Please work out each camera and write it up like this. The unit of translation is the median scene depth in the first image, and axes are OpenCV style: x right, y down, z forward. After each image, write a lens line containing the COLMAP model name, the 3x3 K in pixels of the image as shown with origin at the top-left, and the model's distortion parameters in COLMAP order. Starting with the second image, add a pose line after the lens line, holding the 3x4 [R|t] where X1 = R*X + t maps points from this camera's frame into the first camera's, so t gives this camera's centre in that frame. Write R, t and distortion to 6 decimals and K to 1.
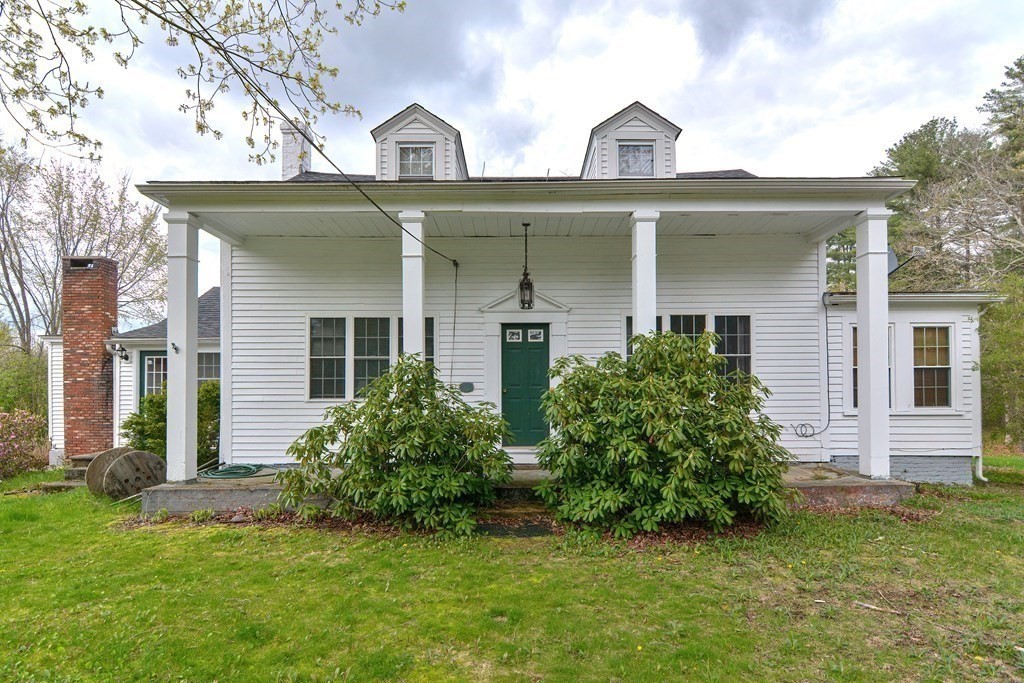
lens RADIAL K [[474.1, 0, 528.2], [0, 474.1, 335.5], [0, 0, 1]] dist [-0.002861, 0.000173]
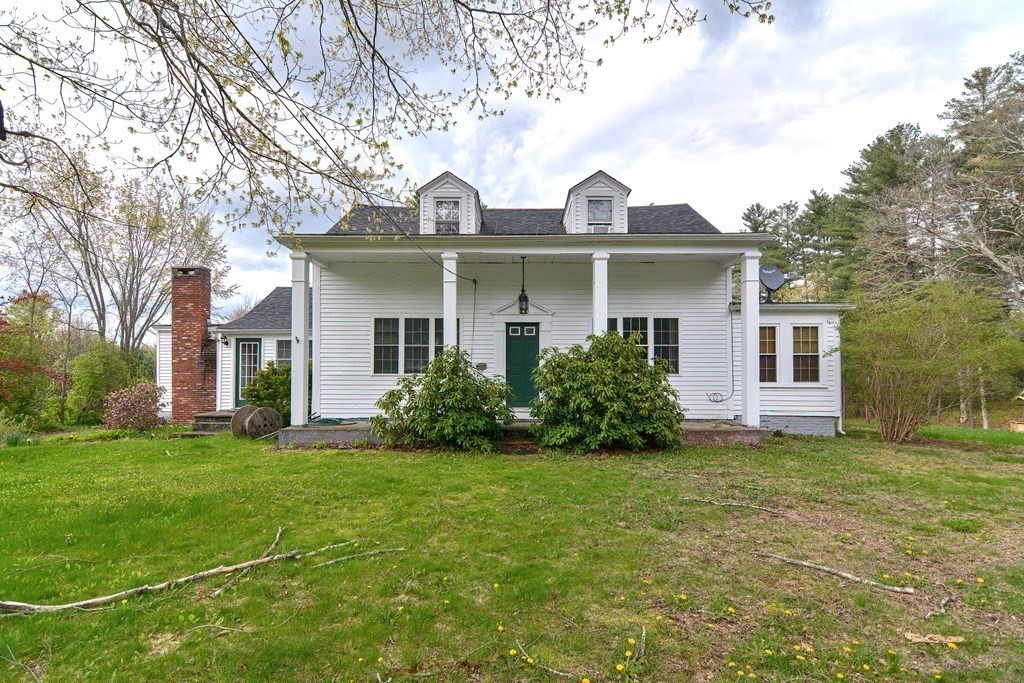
lens RADIAL K [[474.1, 0, 513.5], [0, 474.1, 341.9], [0, 0, 1]] dist [-0.002861, 0.000173]
pose [[0.999556, 0.004323, -0.029489, 0.008145], [-0.002754, 0.998589, 0.053029, -0.043165], [0.029677, -0.052924, 0.998157, -0.447146]]
